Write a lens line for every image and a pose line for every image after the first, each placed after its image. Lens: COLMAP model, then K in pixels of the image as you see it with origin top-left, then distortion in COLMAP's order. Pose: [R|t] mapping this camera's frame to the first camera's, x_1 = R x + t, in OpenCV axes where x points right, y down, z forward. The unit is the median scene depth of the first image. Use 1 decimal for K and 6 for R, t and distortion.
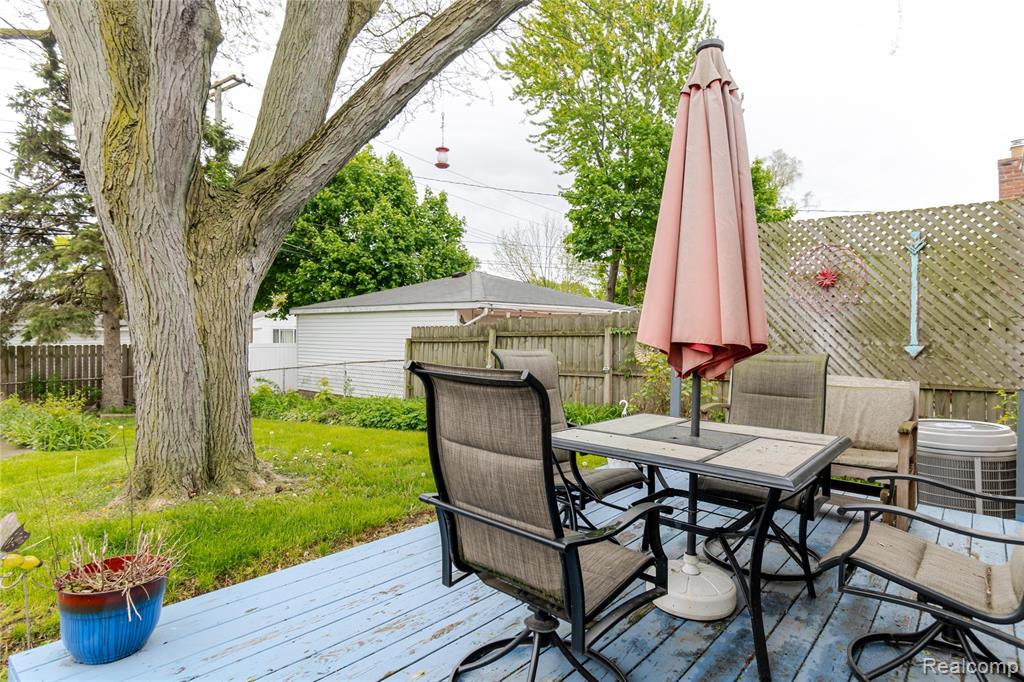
lens RADIAL K [[562.4, 0, 512.0], [0, 562.4, 341.0], [0, 0, 1]] dist [-0.003680, 0.000446]
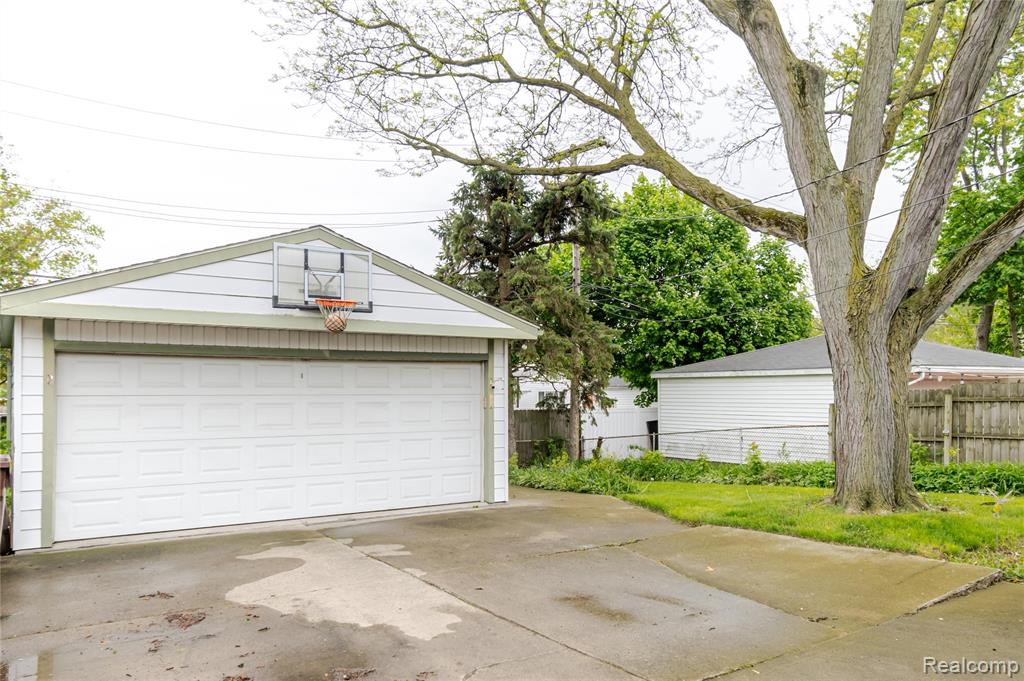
lens RADIAL K [[780.0, 0, 512.3], [0, 780.0, 381.6], [0, 0, 1]] dist [-0.003569, 0.000873]
pose [[0.963515, -0.012432, -0.267366, -0.359532], [0.005118, 0.999594, -0.028038, -0.007600], [0.267606, 0.025647, 0.963187, -0.480183]]
